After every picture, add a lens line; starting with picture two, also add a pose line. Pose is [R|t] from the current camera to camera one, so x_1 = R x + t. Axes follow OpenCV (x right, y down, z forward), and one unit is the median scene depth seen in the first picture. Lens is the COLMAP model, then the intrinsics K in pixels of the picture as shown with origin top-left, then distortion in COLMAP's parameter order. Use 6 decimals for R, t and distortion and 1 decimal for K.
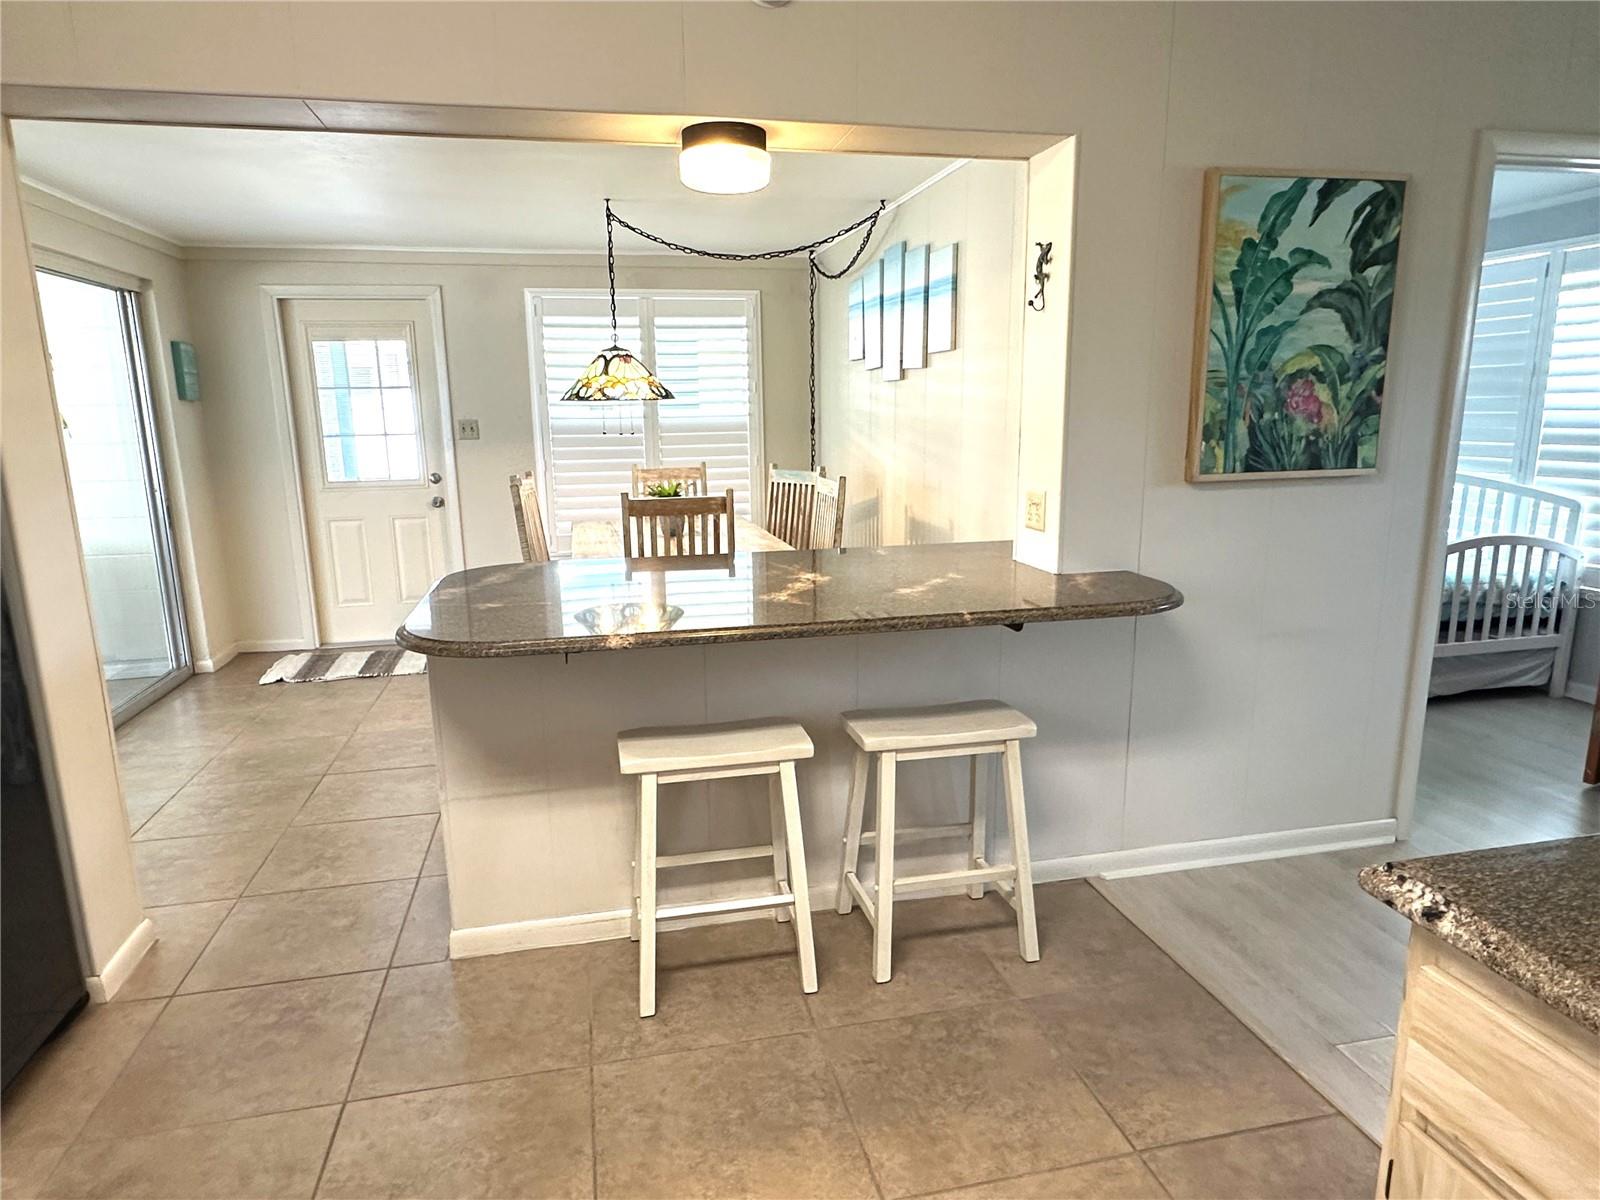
lens RADIAL K [[967.0, 0, 789.2], [0, 967.0, 604.7], [0, 0, 1]] dist [0.002430, 0.003242]
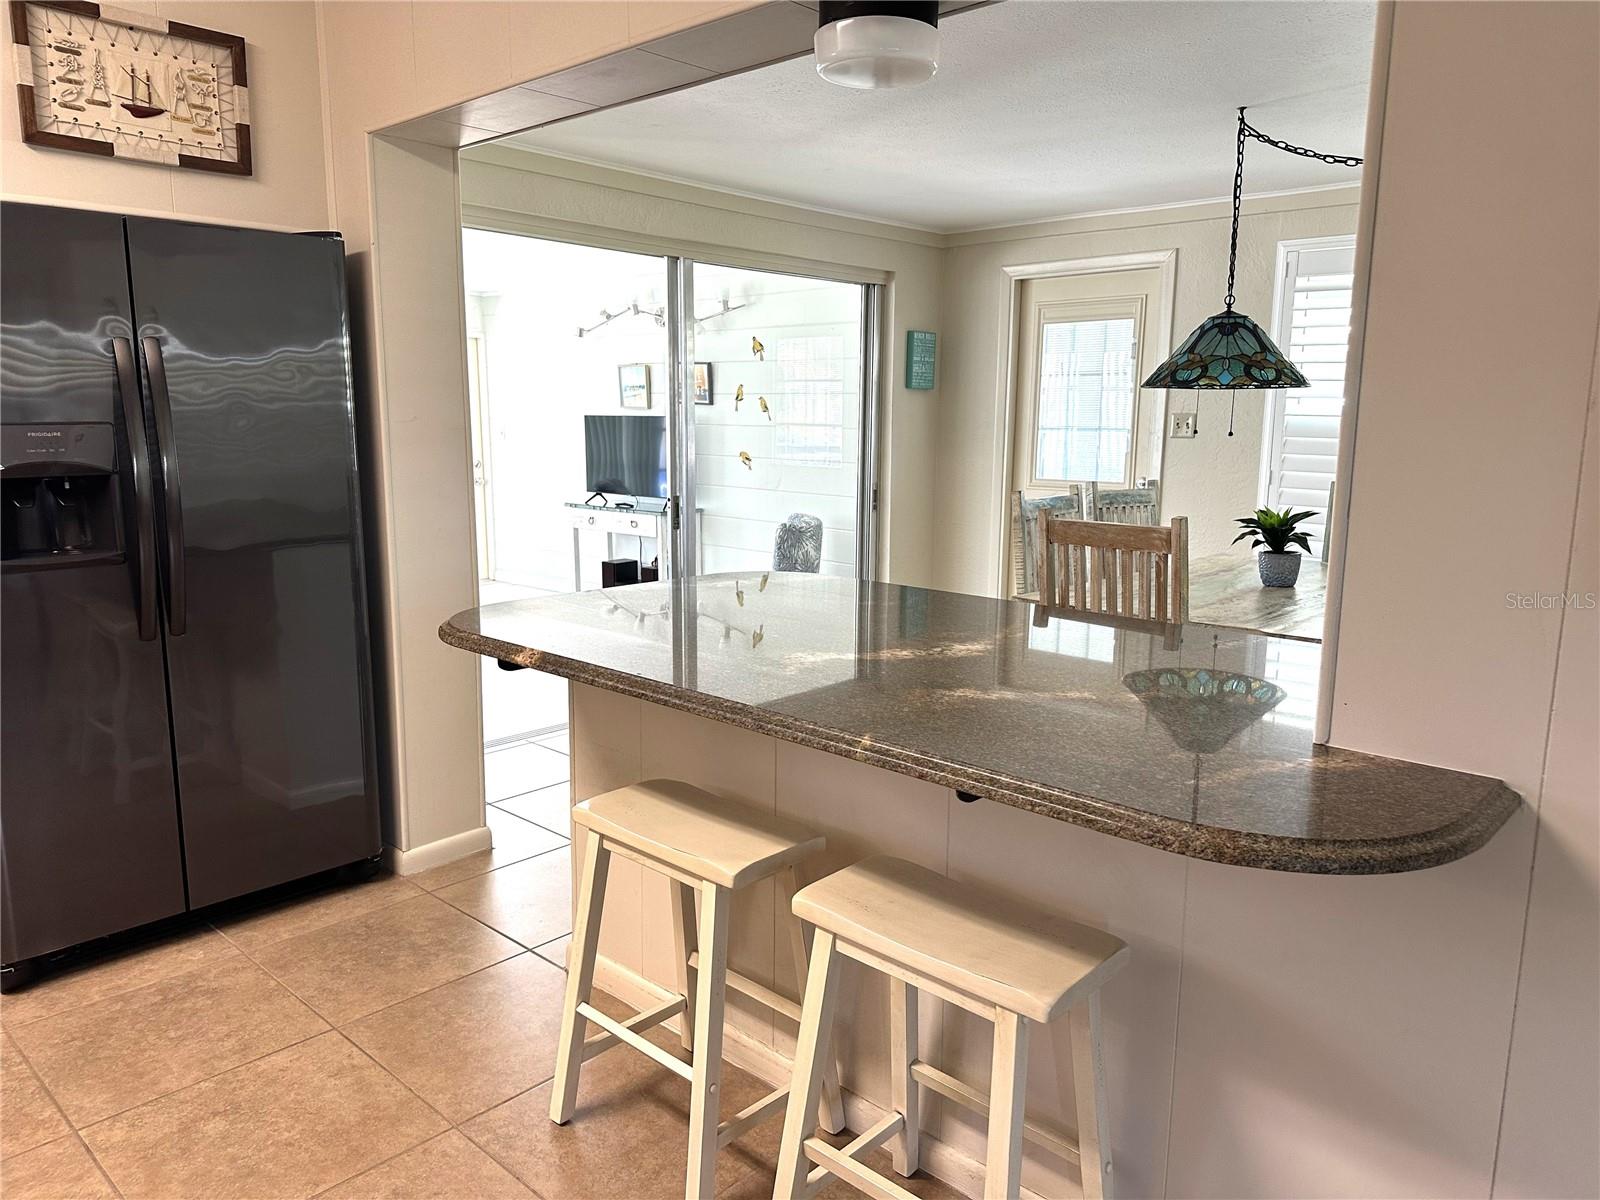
lens RADIAL K [[1127.0, 0, 794.8], [0, 1127.0, 591.2], [0, 0, 1]] dist [0.012709, -0.002752]
pose [[0.565762, 0.149550, -0.810893, 0.596401], [-0.180505, 0.982026, 0.055172, -0.092891], [0.804569, 0.115156, 0.582587, 0.486214]]
